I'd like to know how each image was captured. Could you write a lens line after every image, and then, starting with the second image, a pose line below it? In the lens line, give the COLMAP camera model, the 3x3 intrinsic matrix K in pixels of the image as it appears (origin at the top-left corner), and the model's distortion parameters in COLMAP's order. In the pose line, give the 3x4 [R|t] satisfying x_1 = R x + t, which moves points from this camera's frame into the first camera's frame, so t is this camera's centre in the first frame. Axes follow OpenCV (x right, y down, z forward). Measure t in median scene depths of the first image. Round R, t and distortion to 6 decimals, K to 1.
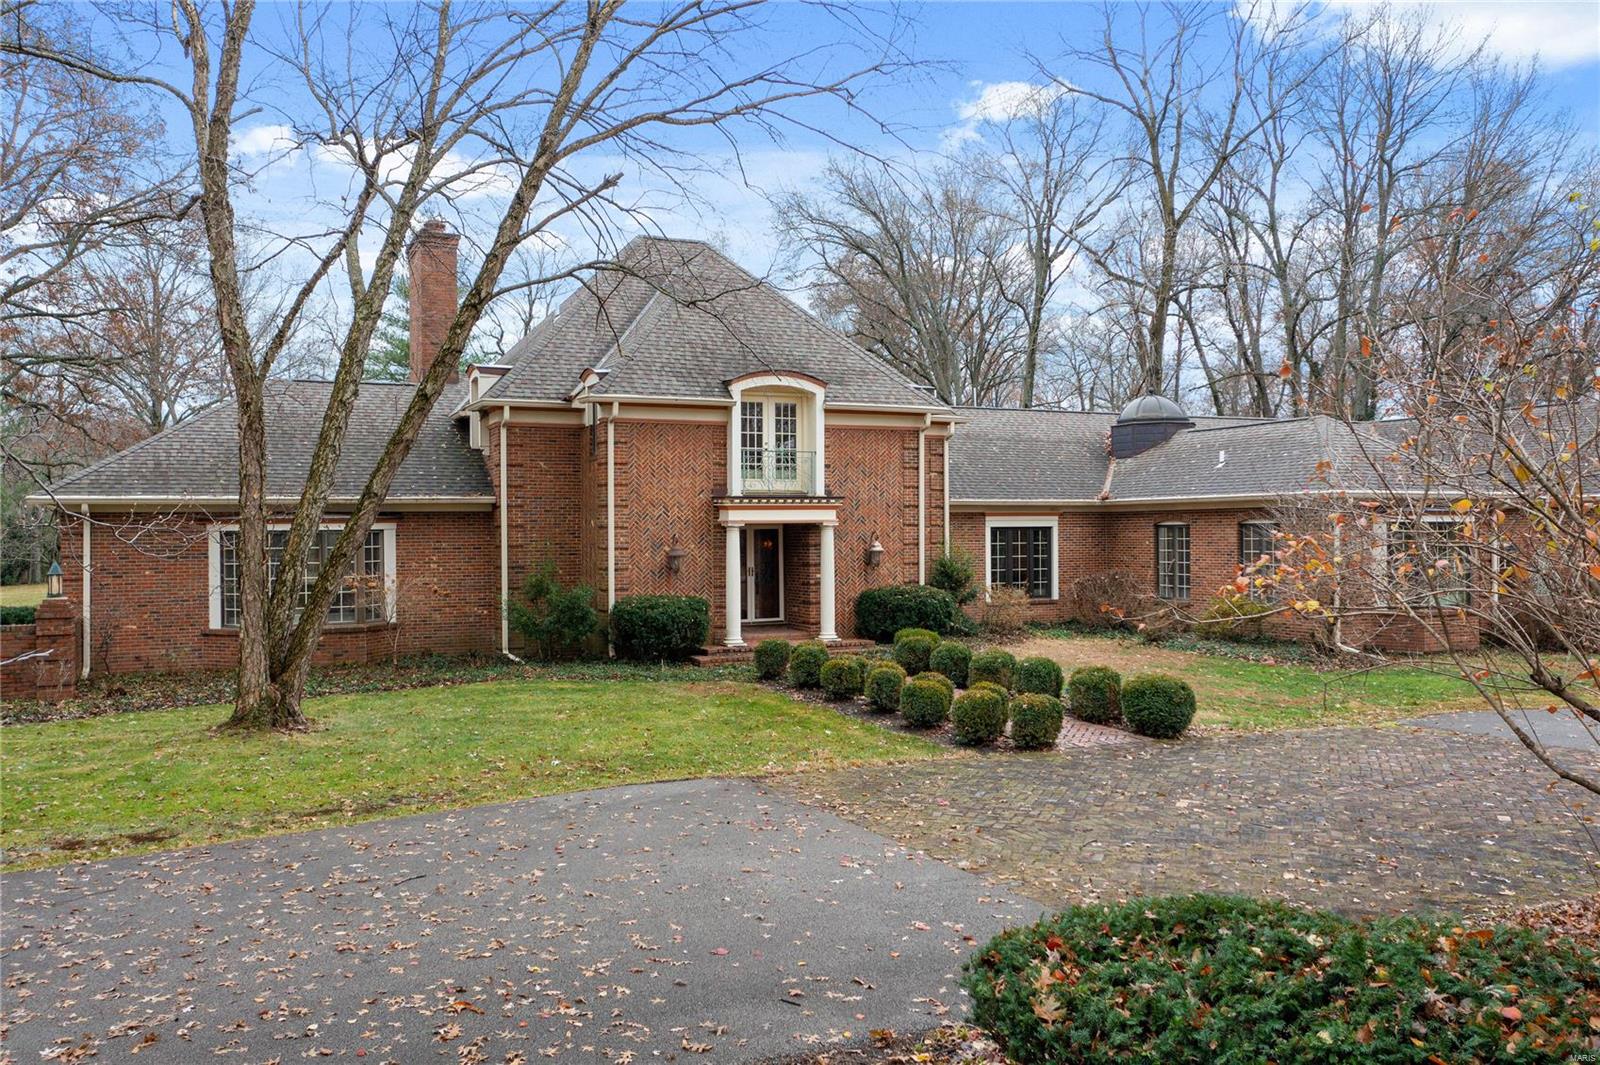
lens RADIAL K [[1283.6, 0, 808.8], [0, 1283.6, 539.9], [0, 0, 1]] dist [0.012605, -0.004583]
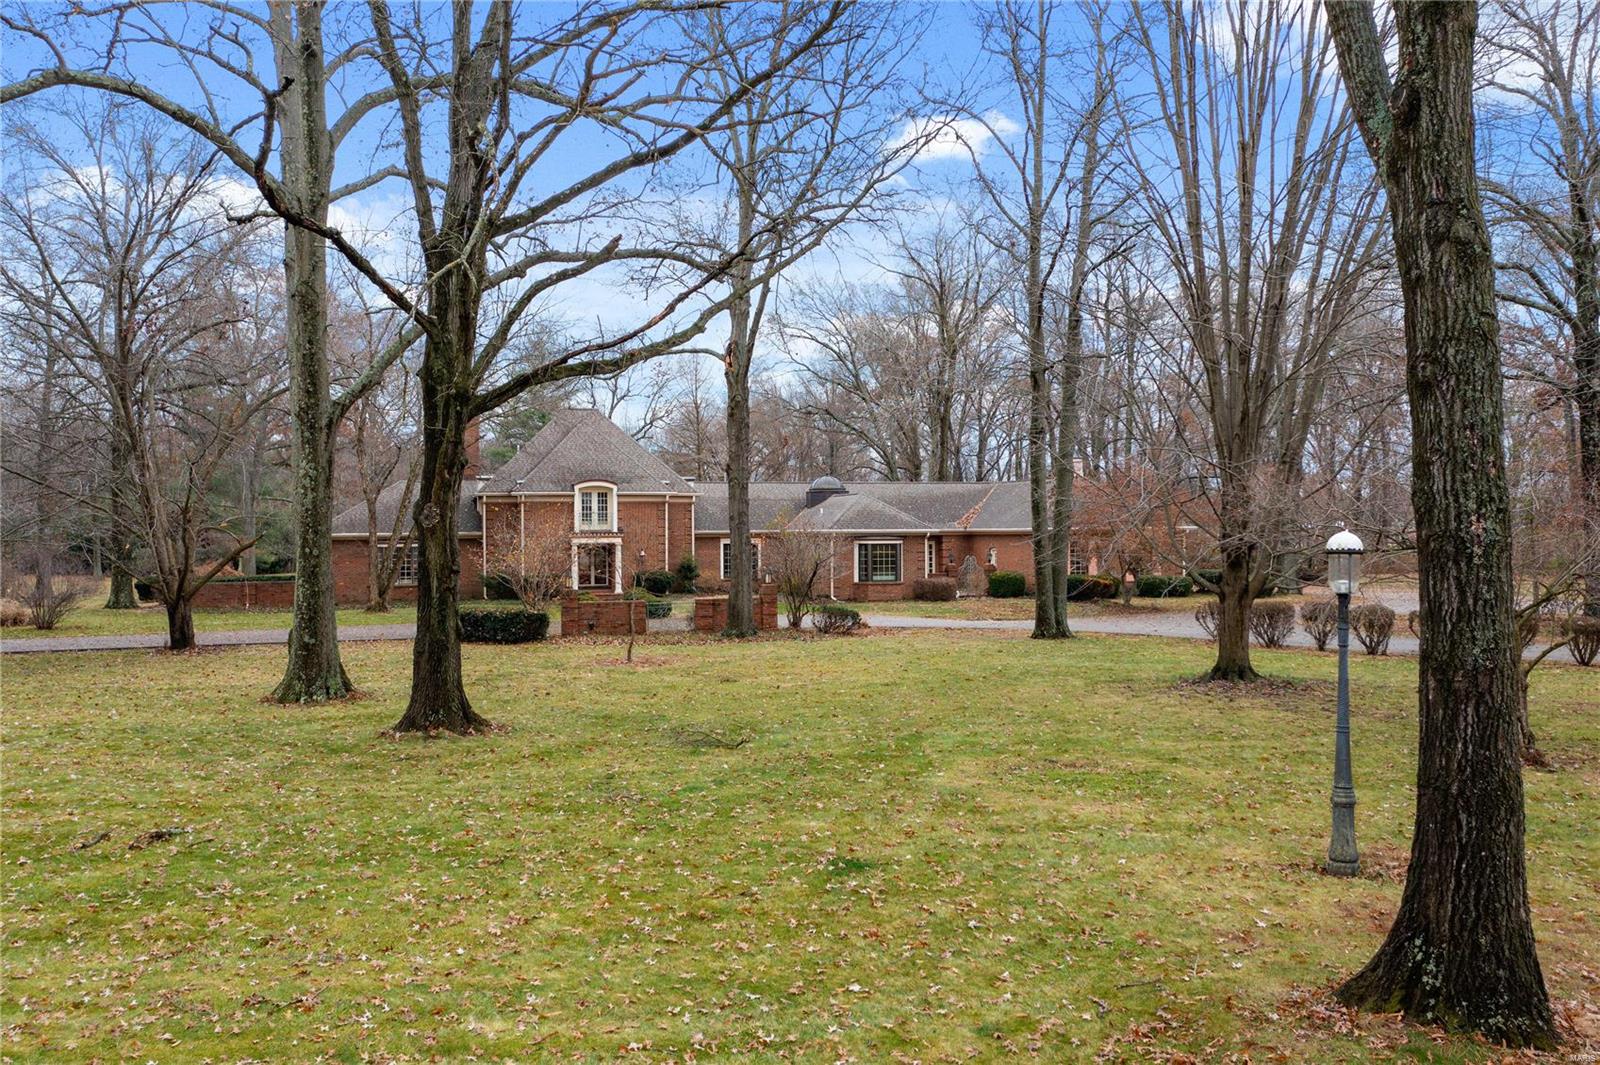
lens RADIAL K [[1283.6, 0, 801.3], [0, 1283.6, 533.2], [0, 0, 1]] dist [0.012605, -0.004583]
pose [[0.986956, 0.001083, -0.160989, 0.724237], [-0.001536, 0.999995, -0.002690, -0.026096], [0.160985, 0.002902, 0.986953, -1.267364]]
